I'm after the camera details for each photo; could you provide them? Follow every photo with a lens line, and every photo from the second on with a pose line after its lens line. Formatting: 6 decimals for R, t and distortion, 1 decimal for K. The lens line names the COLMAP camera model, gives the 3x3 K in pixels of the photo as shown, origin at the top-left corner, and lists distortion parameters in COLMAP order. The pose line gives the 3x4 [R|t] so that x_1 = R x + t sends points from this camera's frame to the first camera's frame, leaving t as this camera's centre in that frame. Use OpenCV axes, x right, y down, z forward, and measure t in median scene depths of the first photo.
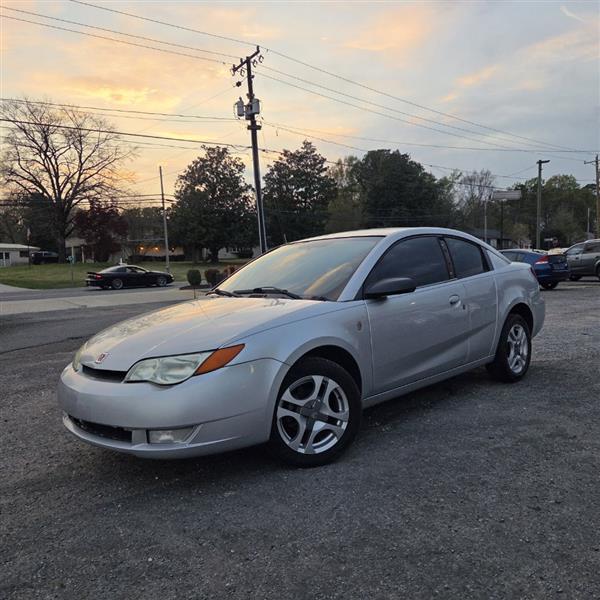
lens RADIAL K [[540.8, 0, 305.0], [0, 540.8, 314.0], [0, 0, 1]] dist [0.073288, -0.060238]
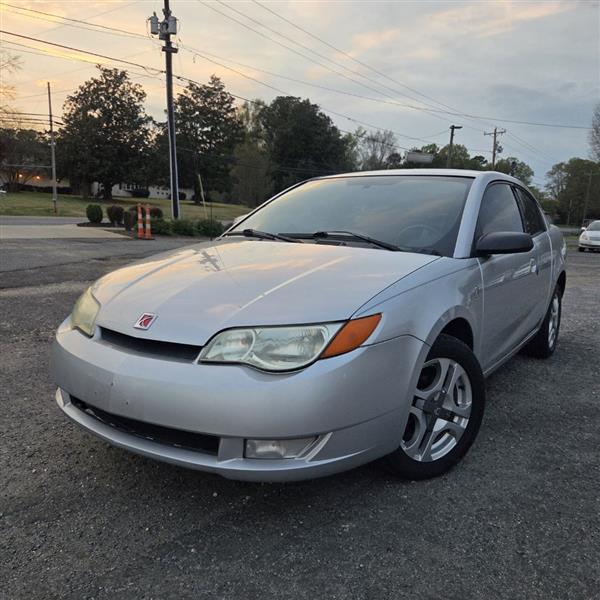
lens RADIAL K [[540.8, 0, 299.4], [0, 540.8, 313.2], [0, 0, 1]] dist [0.073288, -0.060238]
pose [[0.980090, 0.046403, 0.193055, -0.019625], [-0.063209, 0.994640, 0.081823, 0.000332], [-0.188223, -0.092397, 0.977770, 0.020068]]
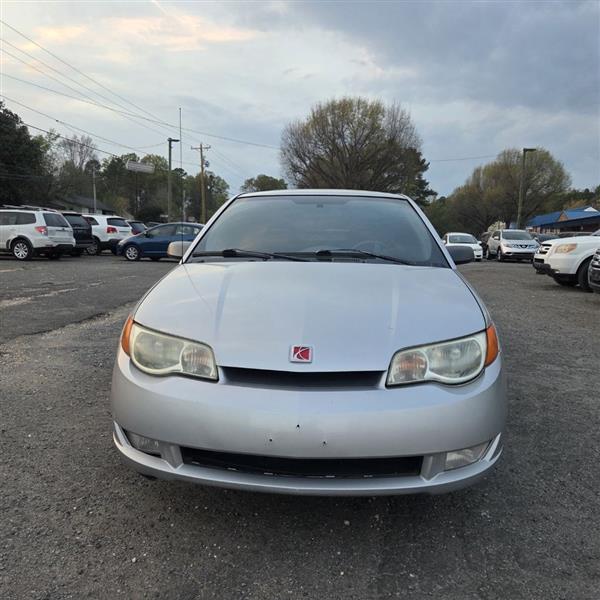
lens RADIAL K [[540.8, 0, 302.5], [0, 540.8, 306.5], [0, 0, 1]] dist [0.073288, -0.060238]
pose [[0.751155, -0.025943, 0.659616, -0.047763], [0.002068, 0.999315, 0.036950, 0.000270], [-0.660123, -0.026391, 0.750694, 0.033479]]
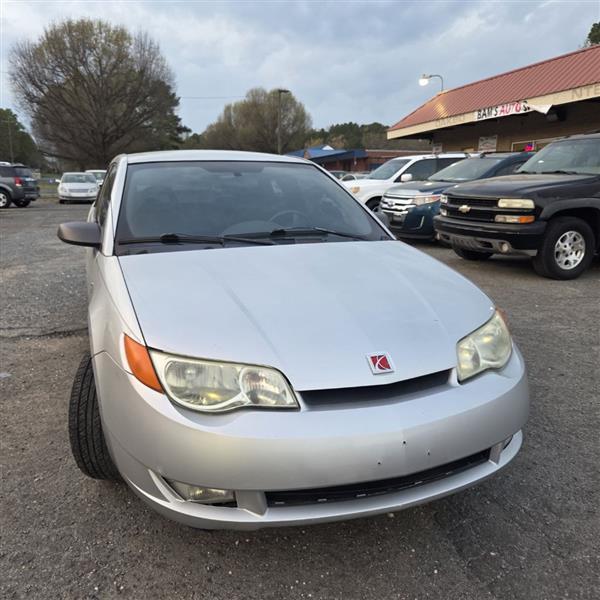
lens RADIAL K [[540.8, 0, 294.5], [0, 540.8, 301.2], [0, 0, 1]] dist [0.073288, -0.060238]
pose [[0.414677, -0.161860, 0.895458, -0.056213], [0.060512, 0.986780, 0.150344, -0.004663], [-0.907954, -0.008158, 0.418989, 0.052112]]
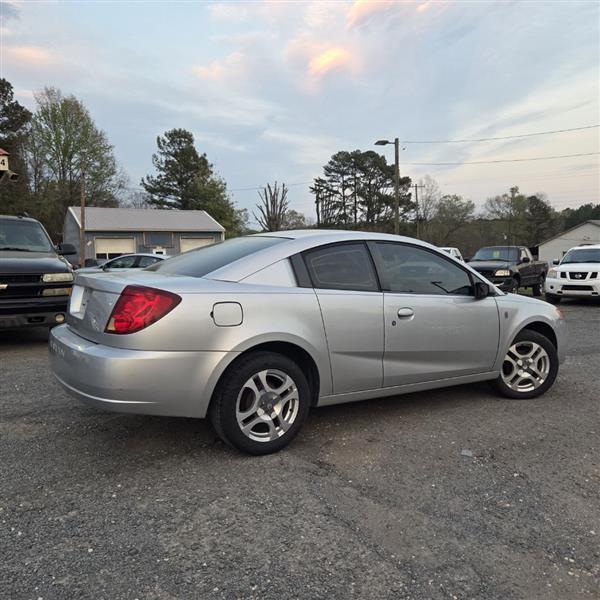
lens RADIAL K [[540.8, 0, 298.9], [0, 540.8, 306.3], [0, 0, 1]] dist [0.073288, -0.060238]
pose [[-0.978857, 0.019881, 0.203578, -0.001991], [0.054621, 0.984529, 0.166489, -0.017816], [-0.197119, 0.174088, -0.964799, 0.186335]]
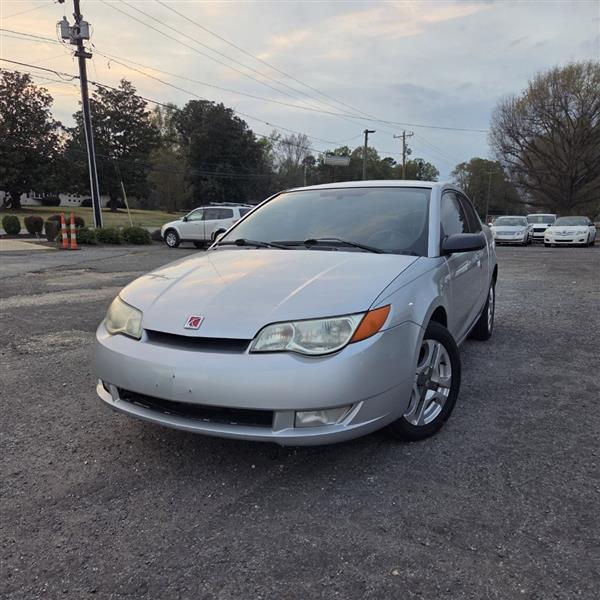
lens RADIAL K [[540.8, 0, 294.8], [0, 540.8, 313.7], [0, 0, 1]] dist [0.073288, -0.060238]
pose [[0.946755, -0.006573, 0.321888, -0.029958], [-0.017756, 0.997204, 0.072588, 0.000608], [-0.321465, -0.074438, 0.943991, 0.014038]]
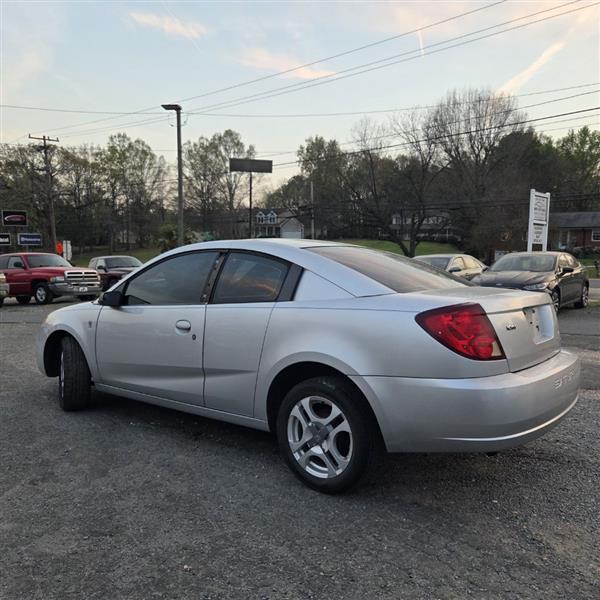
lens RADIAL K [[540.8, 0, 299.7], [0, 540.8, 309.9], [0, 0, 1]] dist [0.073288, -0.060238]
pose [[0.104131, 0.130503, -0.985964, 0.096352], [-0.094850, 0.988138, 0.120773, -0.014572], [0.990030, 0.080942, 0.115274, 0.090755]]
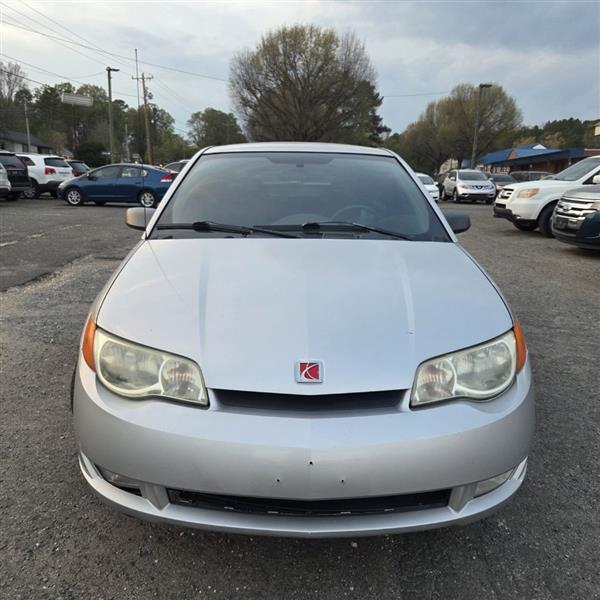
lens RADIAL K [[540.8, 0, 300.1], [0, 540.8, 309.7], [0, 0, 1]] dist [0.073288, -0.060238]
pose [[0.694145, -0.117789, 0.710133, -0.045248], [0.011784, 0.988249, 0.152401, -0.003373], [-0.719739, -0.097420, 0.687376, 0.040944]]
